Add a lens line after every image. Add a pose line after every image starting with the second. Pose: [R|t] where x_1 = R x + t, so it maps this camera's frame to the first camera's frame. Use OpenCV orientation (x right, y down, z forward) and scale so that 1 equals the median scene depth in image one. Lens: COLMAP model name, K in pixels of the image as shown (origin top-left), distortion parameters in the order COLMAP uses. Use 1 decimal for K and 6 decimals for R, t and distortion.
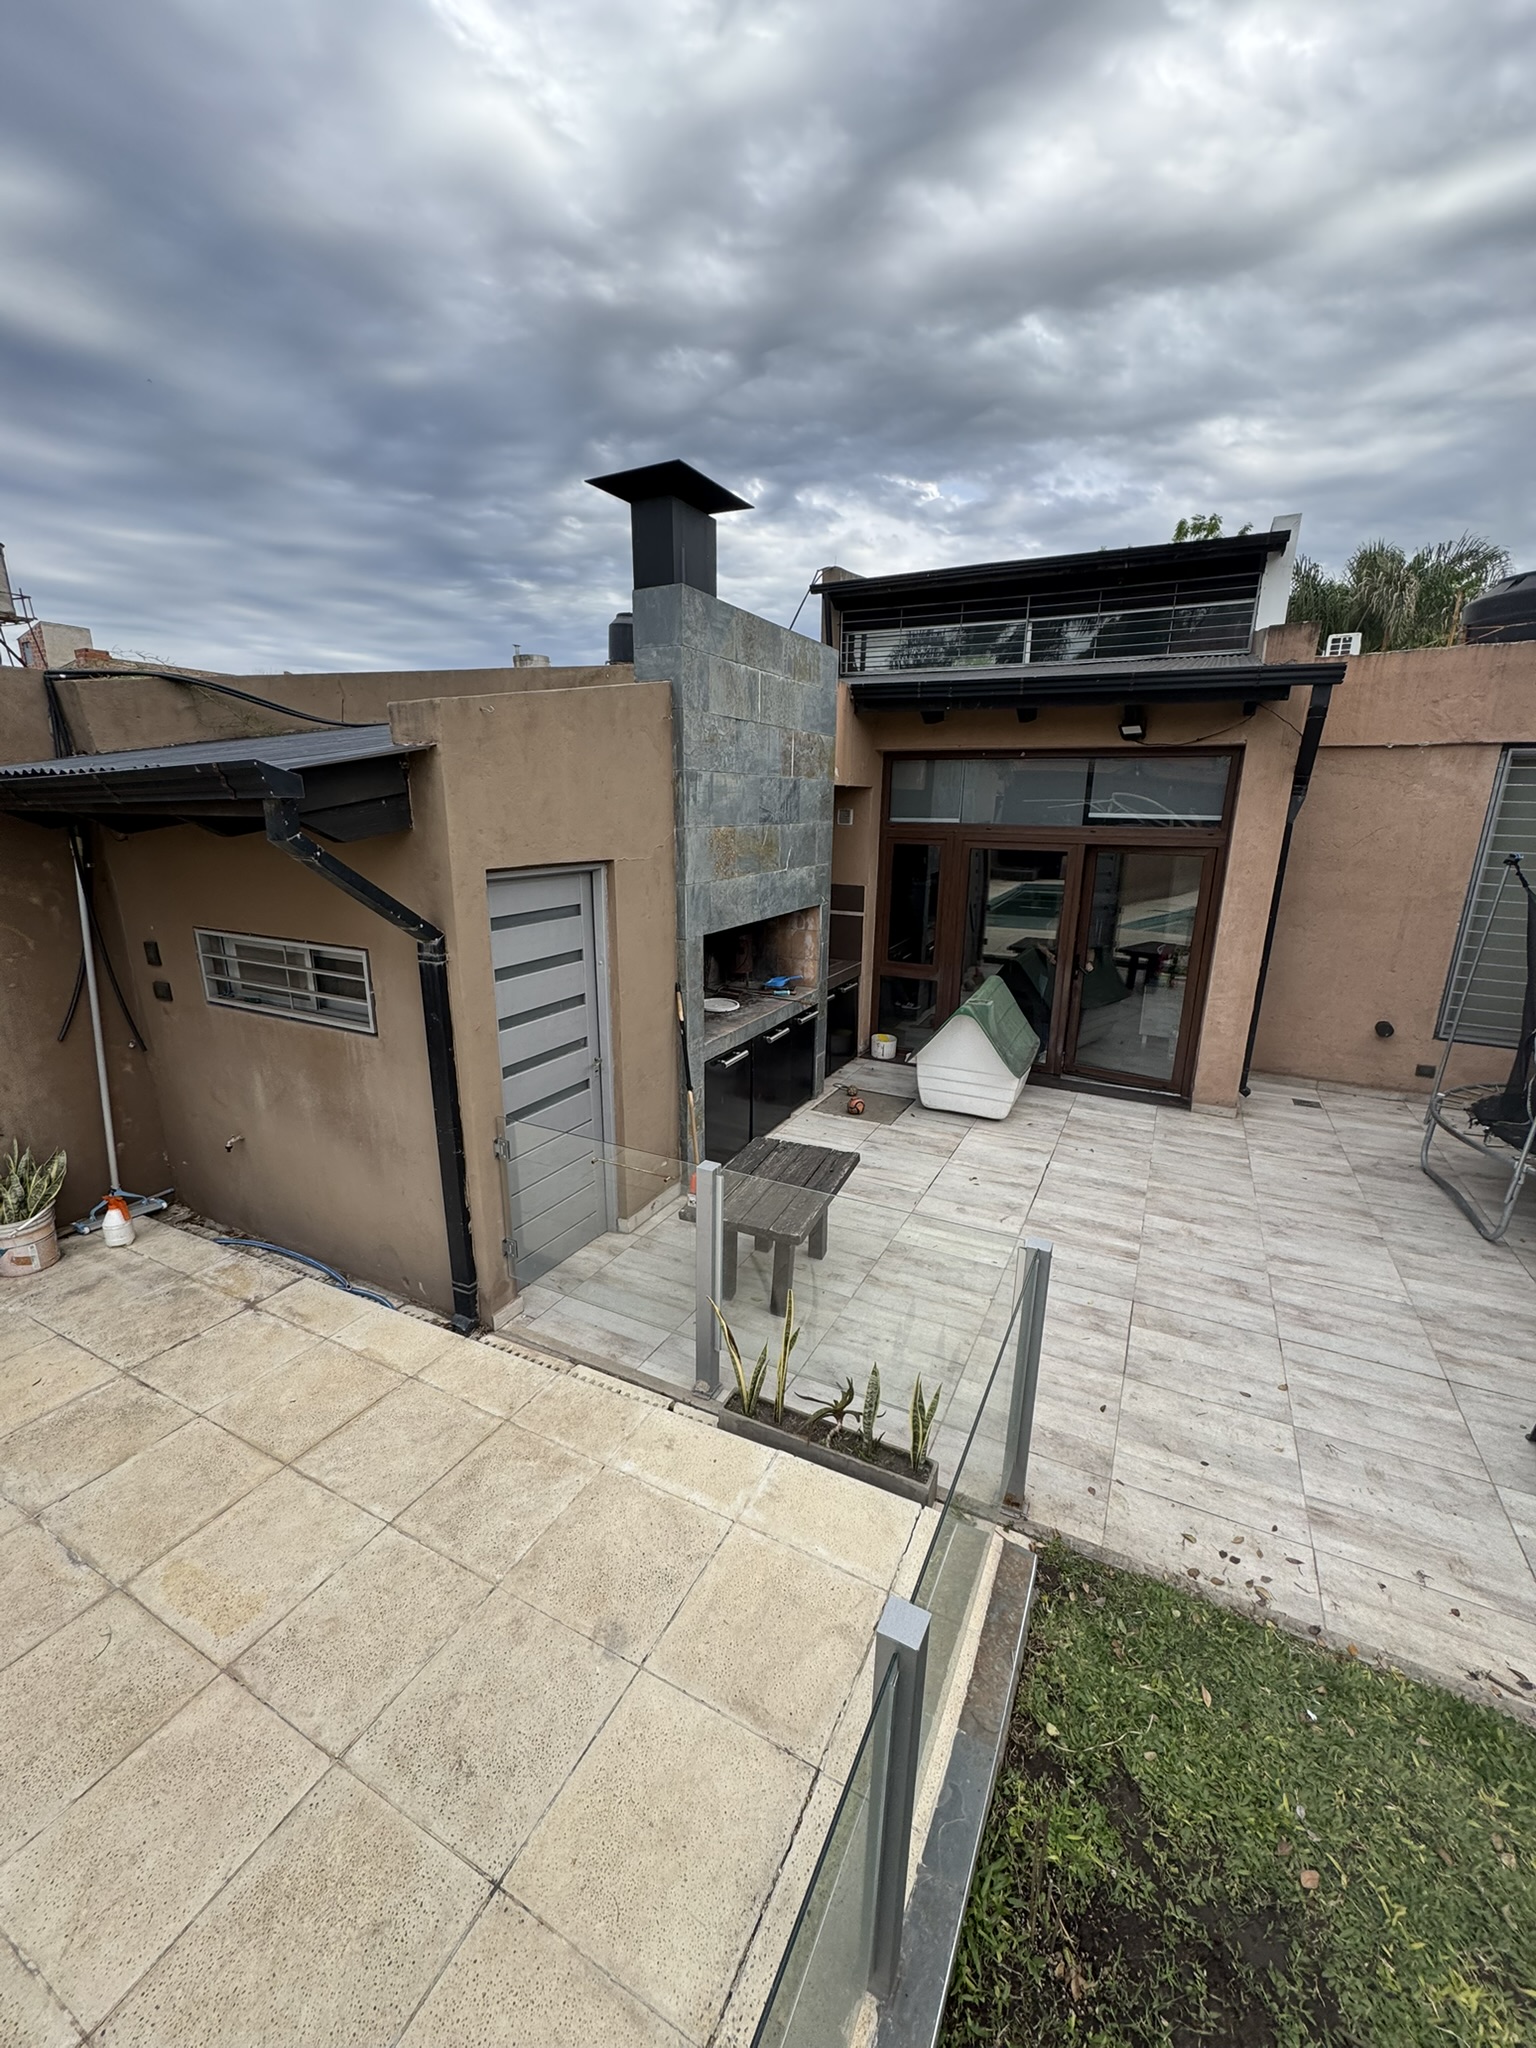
lens RADIAL K [[816.2, 0, 768.0], [0, 816.2, 1024.0], [0, 0, 1]] dist [-0.001703, 0.000032]
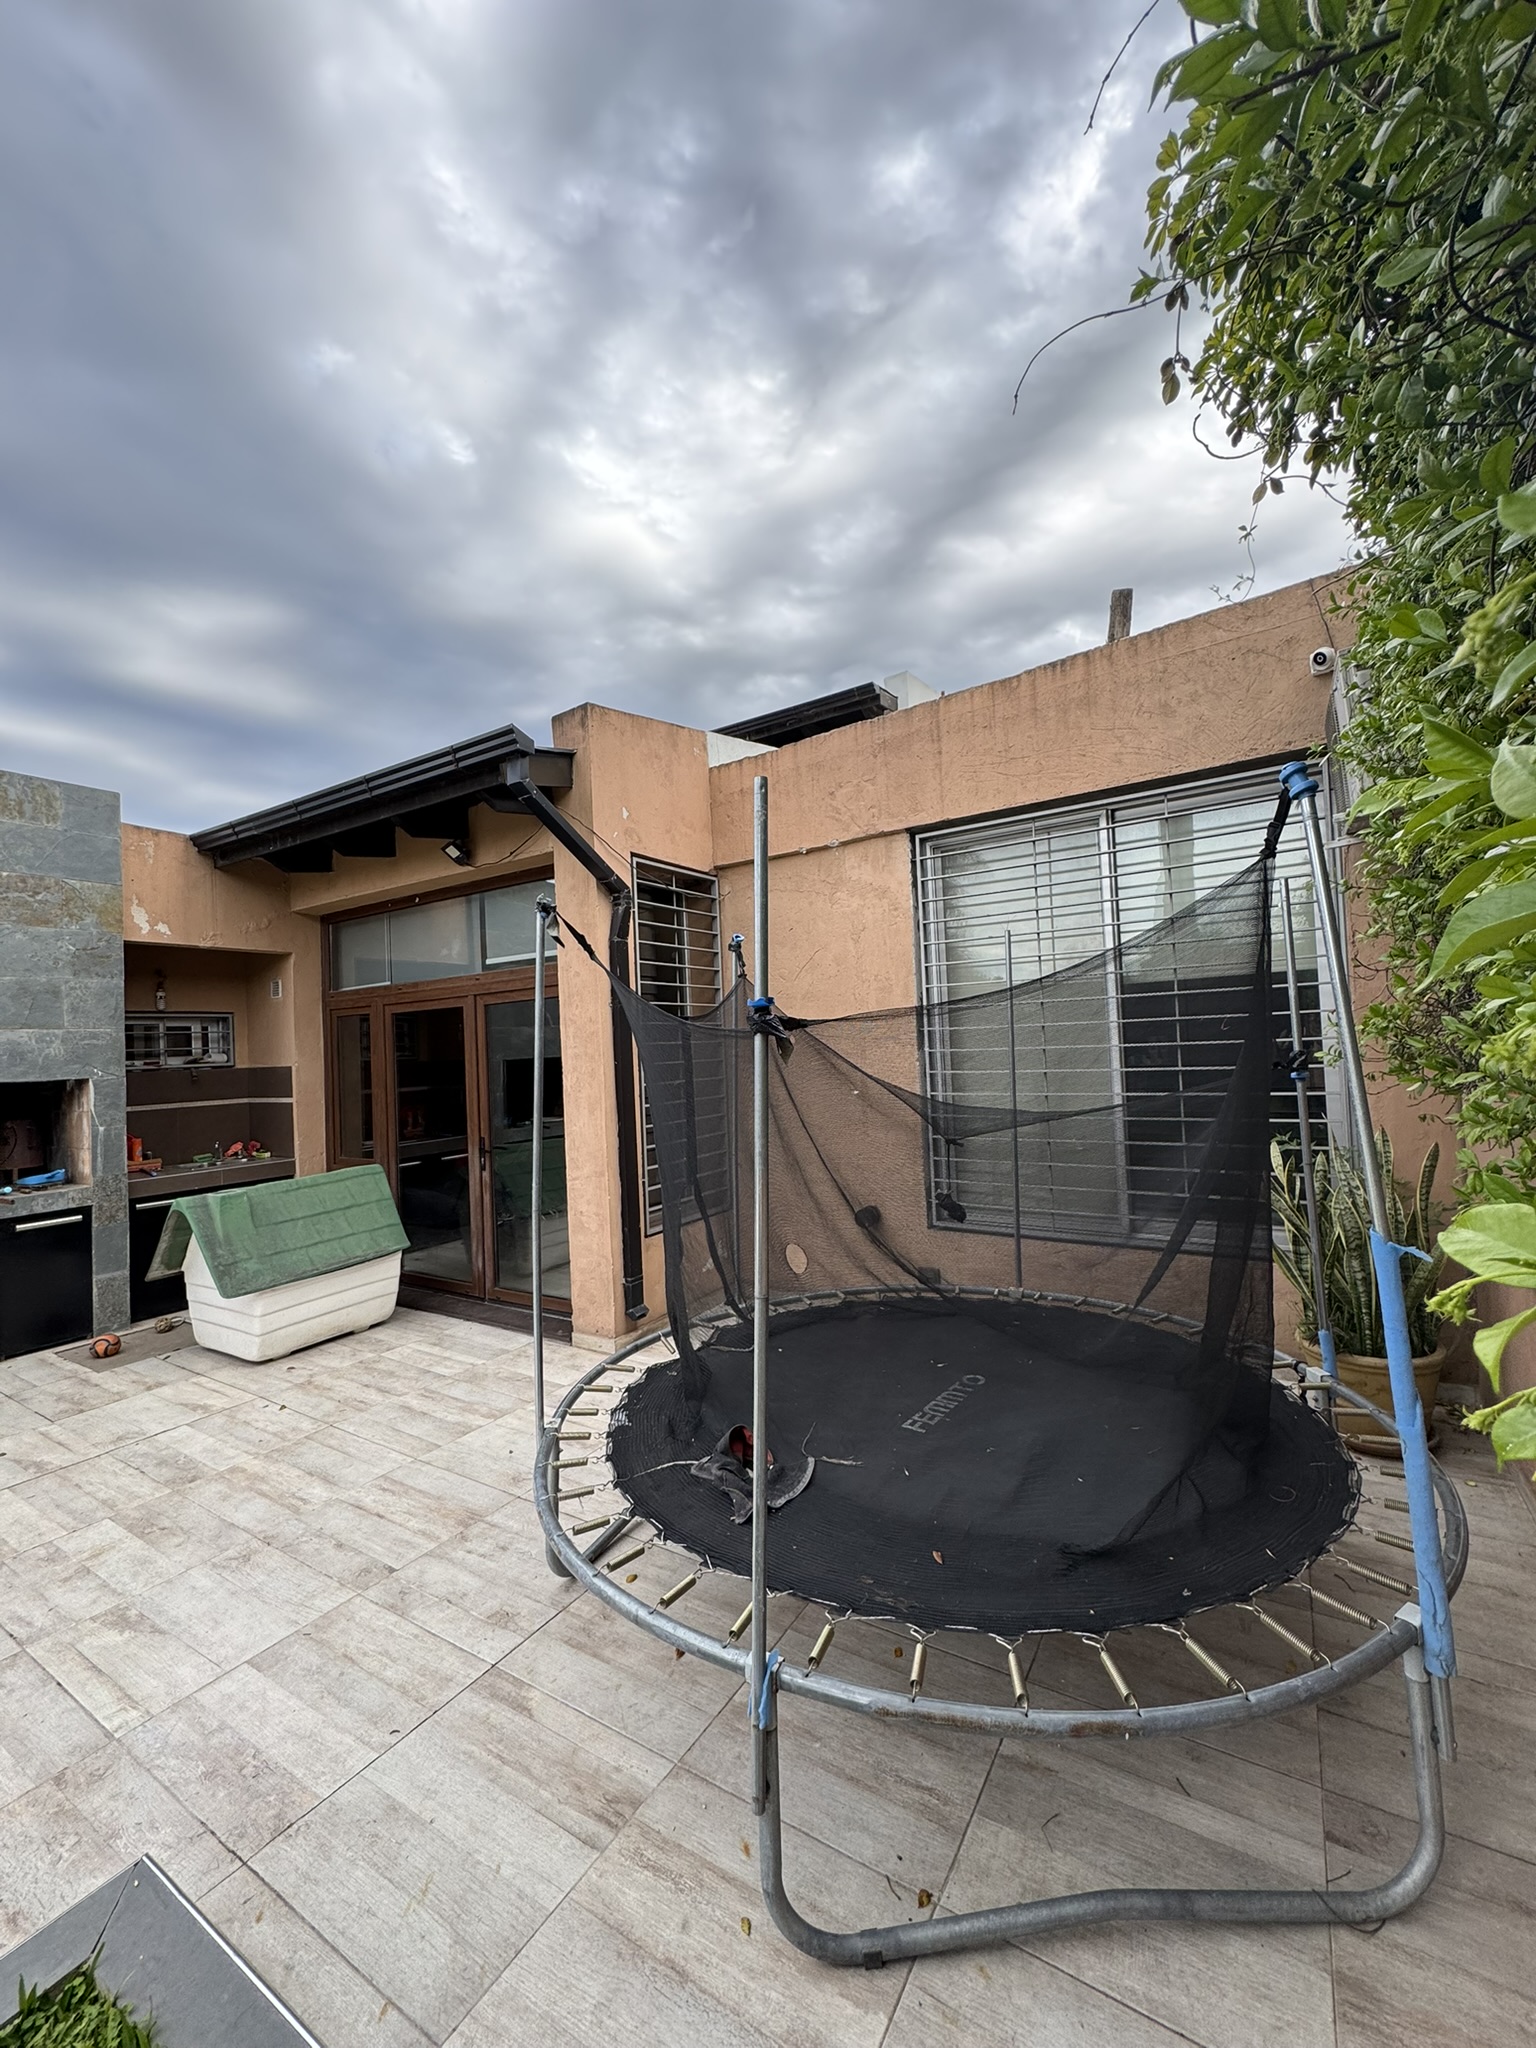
lens RADIAL K [[816.2, 0, 768.0], [0, 816.2, 1024.0], [0, 0, 1]] dist [-0.001703, 0.000032]
pose [[0.993953, -0.056213, -0.094324, 0.989968], [0.026556, 0.956584, -0.290243, 0.065930], [0.106545, 0.285983, 0.952293, 0.351954]]
